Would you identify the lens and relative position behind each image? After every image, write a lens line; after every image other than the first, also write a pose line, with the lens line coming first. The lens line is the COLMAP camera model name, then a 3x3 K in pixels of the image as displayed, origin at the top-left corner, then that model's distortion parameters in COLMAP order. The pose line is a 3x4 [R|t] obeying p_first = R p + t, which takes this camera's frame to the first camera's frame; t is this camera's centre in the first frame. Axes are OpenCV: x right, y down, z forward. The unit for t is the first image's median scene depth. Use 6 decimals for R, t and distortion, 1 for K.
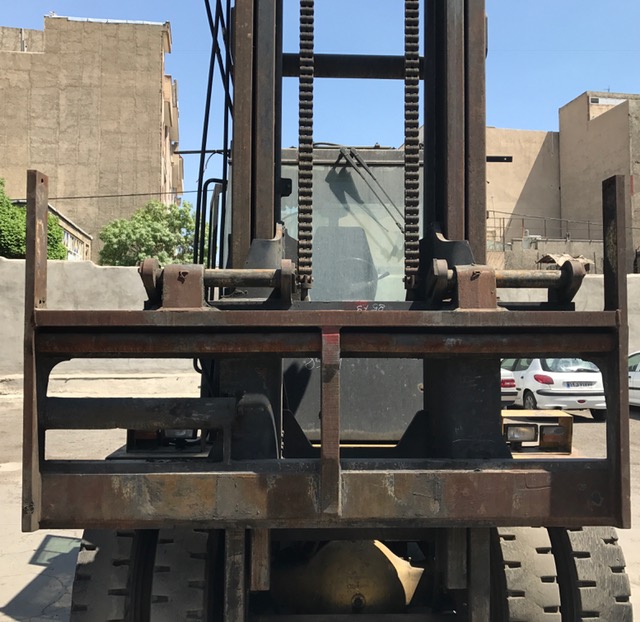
lens RADIAL K [[673.3, 0, 319.9], [0, 673.3, 308.2], [0, 0, 1]] dist [0.031393, 0.000000]
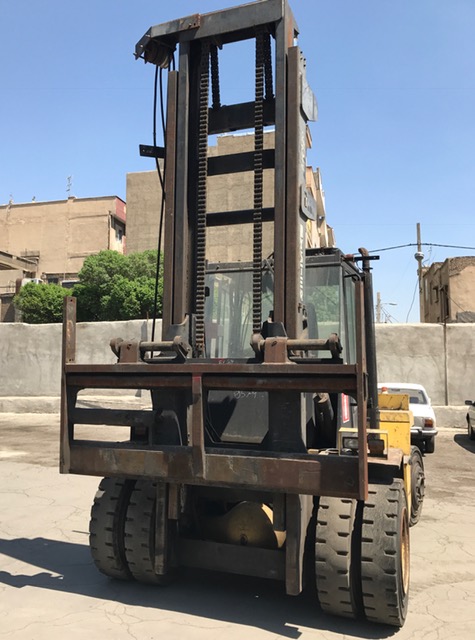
lens RADIAL K [[600.5, 0, 237.1], [0, 600.5, 321.4], [0, 0, 1]] dist [0.046121, 0.000000]
pose [[0.914310, -0.028173, -0.404034, 0.736948], [0.008412, 0.998683, -0.050602, -0.027115], [0.404927, 0.042867, 0.913343, -0.427206]]
